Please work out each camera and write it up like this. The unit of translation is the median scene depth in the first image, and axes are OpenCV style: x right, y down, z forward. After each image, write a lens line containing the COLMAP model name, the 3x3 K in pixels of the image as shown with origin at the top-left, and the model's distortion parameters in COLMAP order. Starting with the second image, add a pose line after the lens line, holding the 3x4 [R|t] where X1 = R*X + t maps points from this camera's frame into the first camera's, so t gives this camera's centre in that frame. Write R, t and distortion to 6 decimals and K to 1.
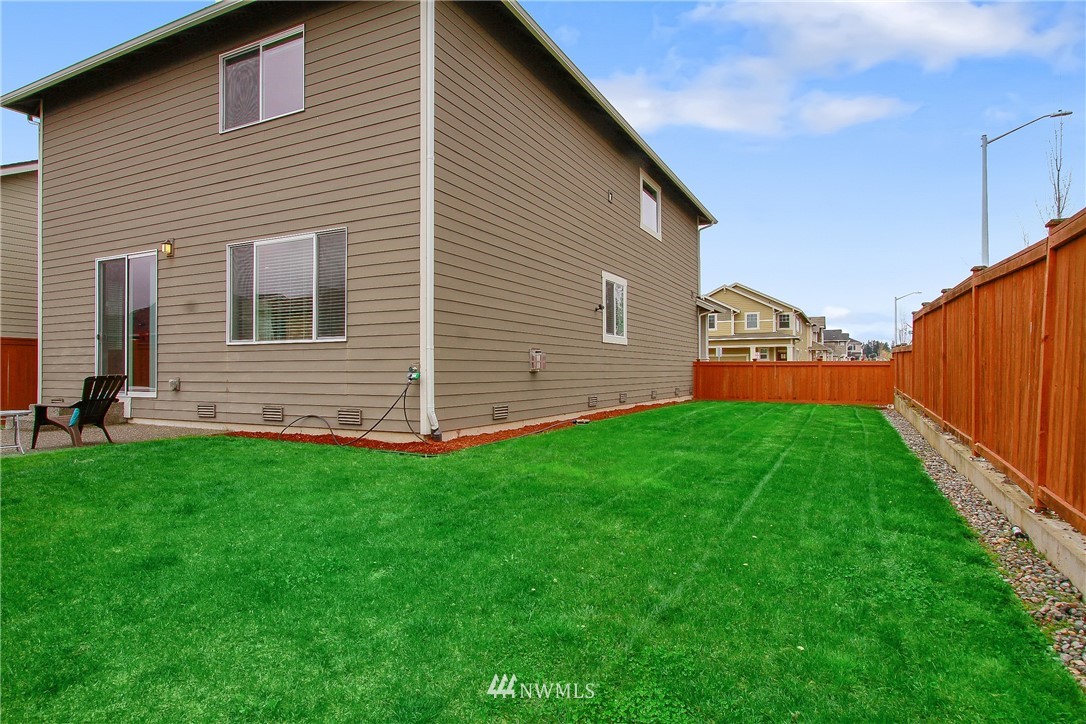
lens RADIAL K [[602.9, 0, 543.0], [0, 602.9, 362.0], [0, 0, 1]] dist [0.002044, 0.000356]
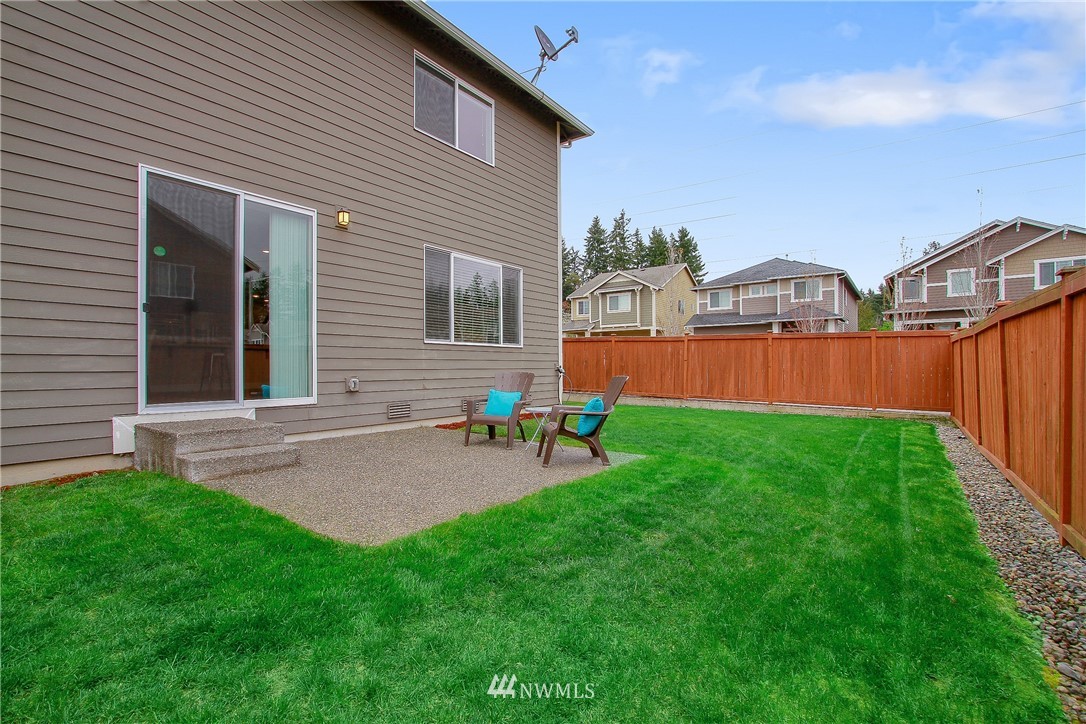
lens RADIAL K [[502.4, 0, 543.0], [0, 502.4, 362.0], [0, 0, 1]] dist [-0.000480, -0.000032]
pose [[0.156171, 0.011752, 0.987660, -1.360565], [-0.006066, 0.999922, -0.010939, 0.012698], [-0.987711, -0.004283, 0.156231, 0.686094]]
